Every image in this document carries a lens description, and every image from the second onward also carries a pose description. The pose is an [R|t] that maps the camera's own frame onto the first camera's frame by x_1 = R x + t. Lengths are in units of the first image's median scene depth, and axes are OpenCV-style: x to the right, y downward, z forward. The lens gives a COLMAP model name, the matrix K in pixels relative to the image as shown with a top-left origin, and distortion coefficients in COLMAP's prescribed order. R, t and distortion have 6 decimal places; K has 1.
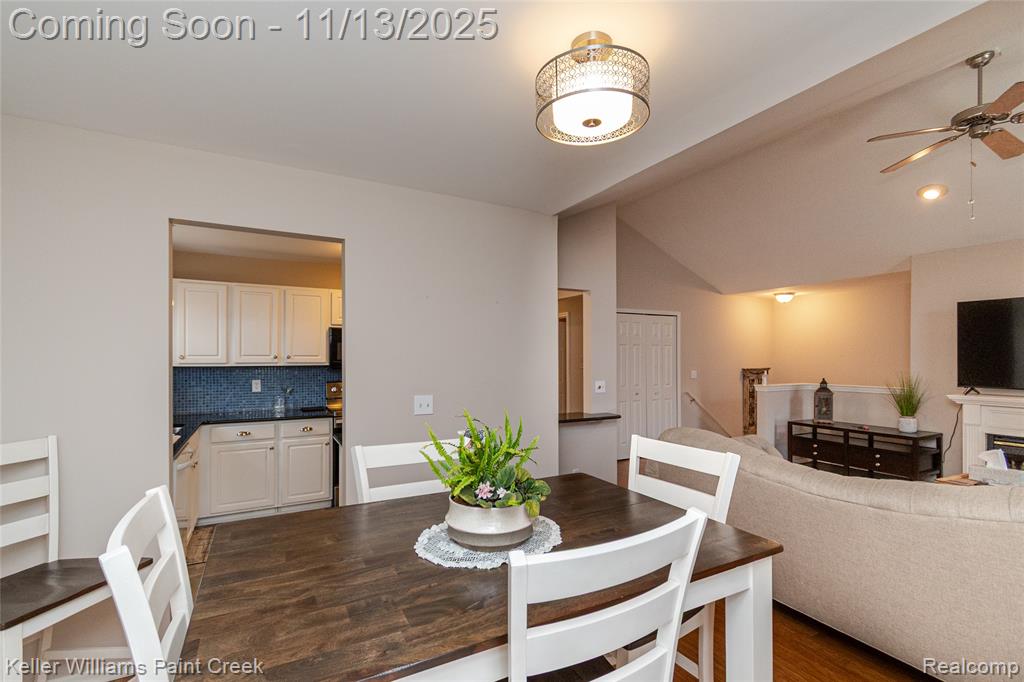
lens RADIAL K [[465.3, 0, 512.1], [0, 465.3, 356.5], [0, 0, 1]] dist [0.008991, -0.002436]
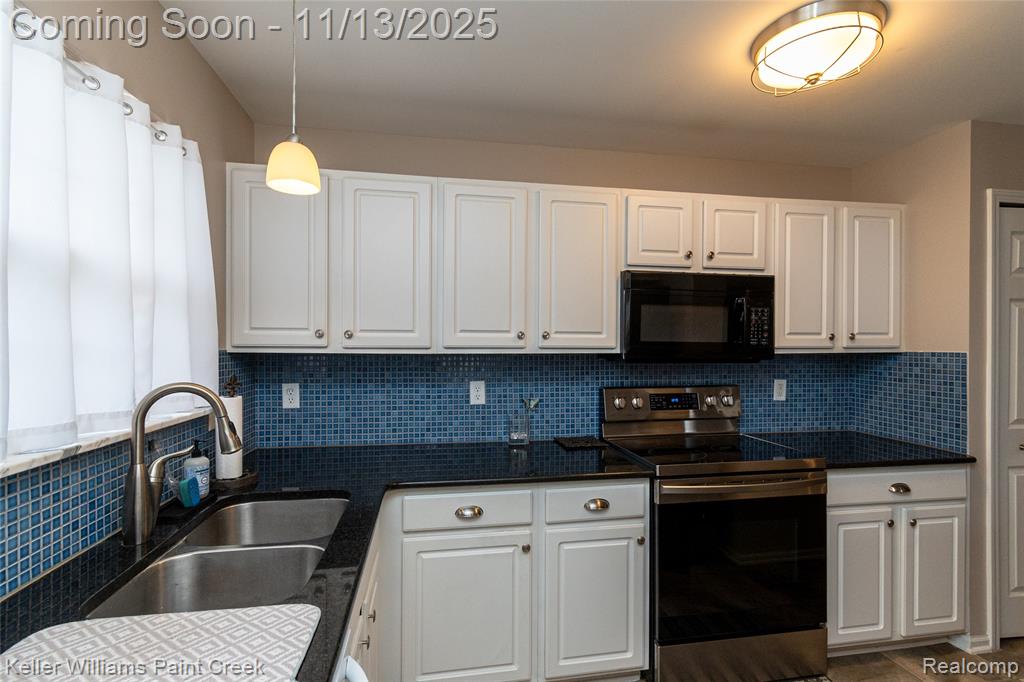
lens RADIAL K [[465.3, 0, 509.8], [0, 465.3, 342.2], [0, 0, 1]] dist [0.008991, -0.002436]
pose [[0.946174, 0.000973, -0.323658, -0.351448], [-0.001086, 0.999999, -0.000167, 0.007808], [0.323657, 0.000510, 0.946174, 0.532158]]
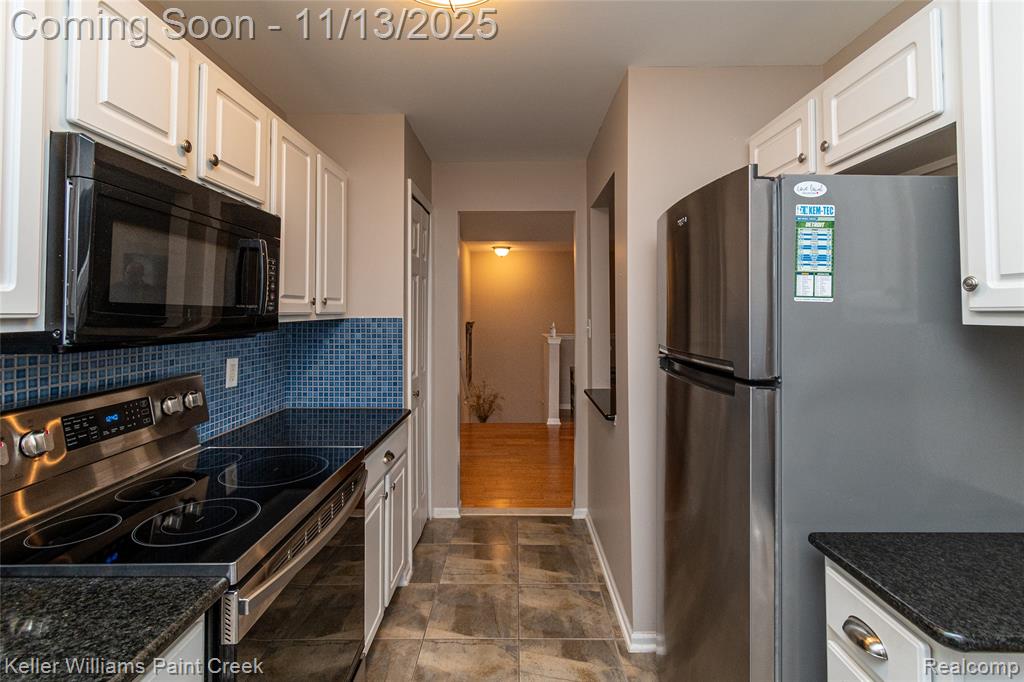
lens RADIAL K [[465.3, 0, 505.6], [0, 465.3, 300.5], [0, 0, 1]] dist [0.008991, -0.002436]
pose [[0.484906, 0.023537, 0.874250, -0.471088], [-0.003927, 0.999686, -0.024736, 0.010404], [-0.874558, 0.008562, 0.484846, 0.755512]]
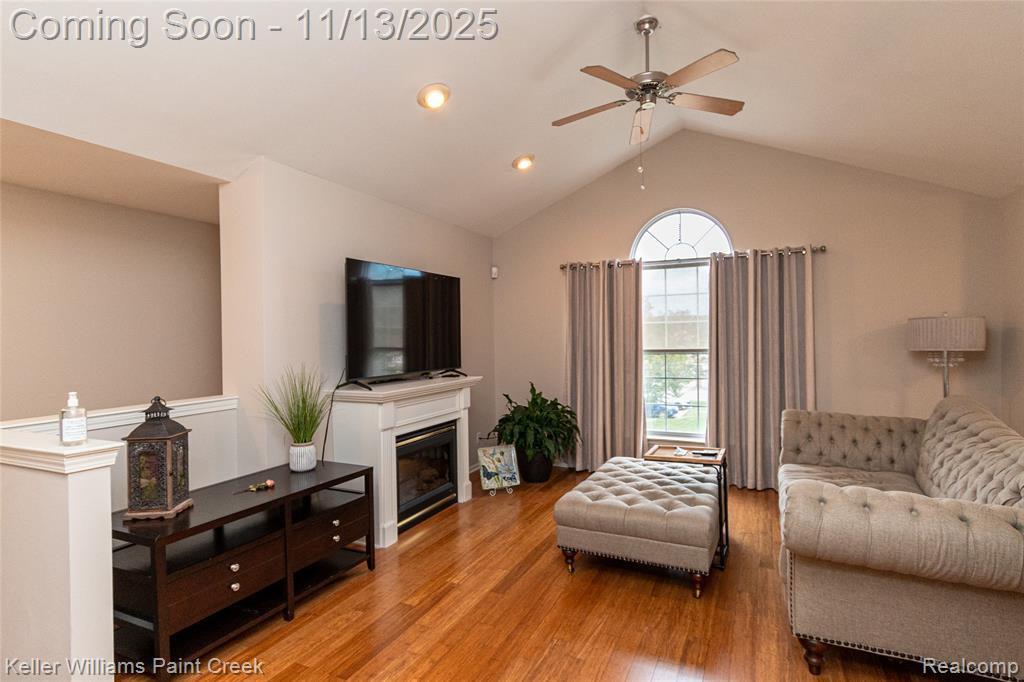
lens RADIAL K [[524.9, 0, 515.6], [0, 524.9, 336.8], [0, 0, 1]] dist [0.000134, 0.000206]
pose [[-0.597100, 0.003751, 0.802158, 0.179307], [0.007034, 0.999975, 0.000560, 0.000860], [-0.802136, 0.005977, -0.597112, 1.212113]]
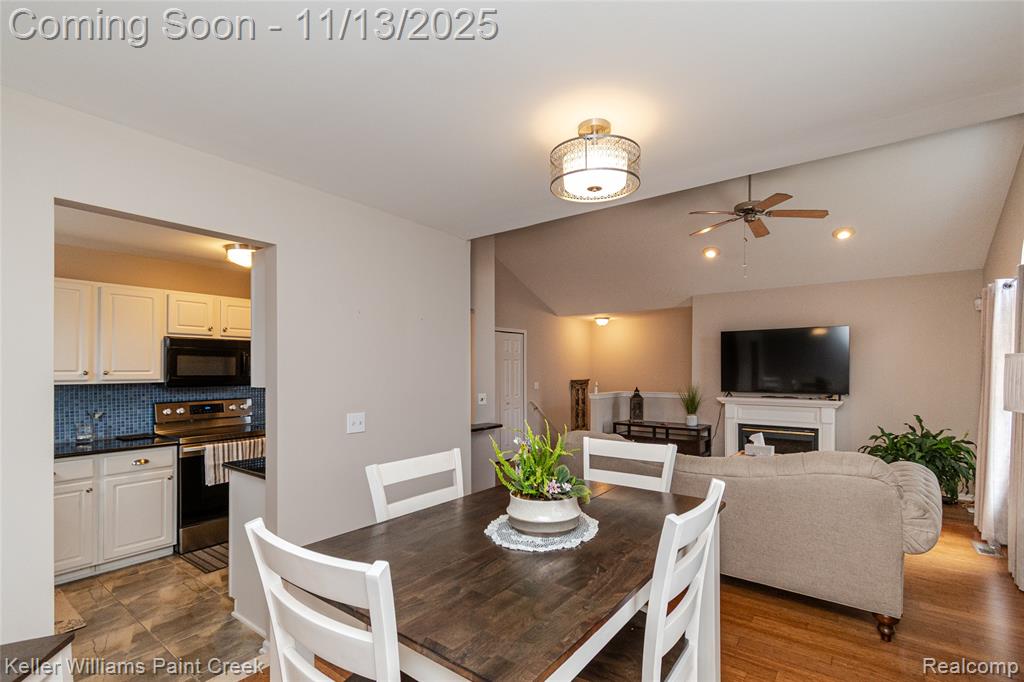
lens RADIAL K [[465.3, 0, 527.1], [0, 465.3, 367.3], [0, 0, 1]] dist [0.008991, -0.002436]
pose [[0.903917, 0.000081, 0.427709, -0.169579], [0.001015, 0.999997, -0.002335, -0.005346], [-0.427708, 0.002545, 0.903914, -0.017790]]
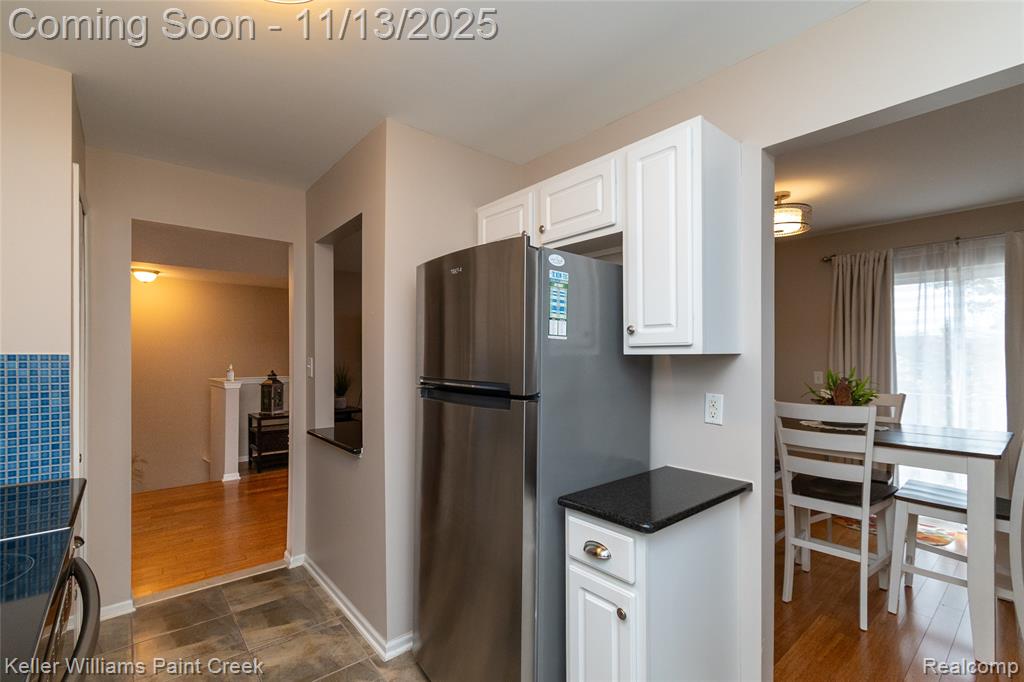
lens RADIAL K [[465.3, 0, 505.1], [0, 465.3, 349.8], [0, 0, 1]] dist [0.008991, -0.002436]
pose [[-0.197813, 0.013440, 0.980148, -0.512521], [-0.004107, 0.999886, -0.014539, 0.017419], [-0.980231, -0.006901, -0.197736, 0.835628]]
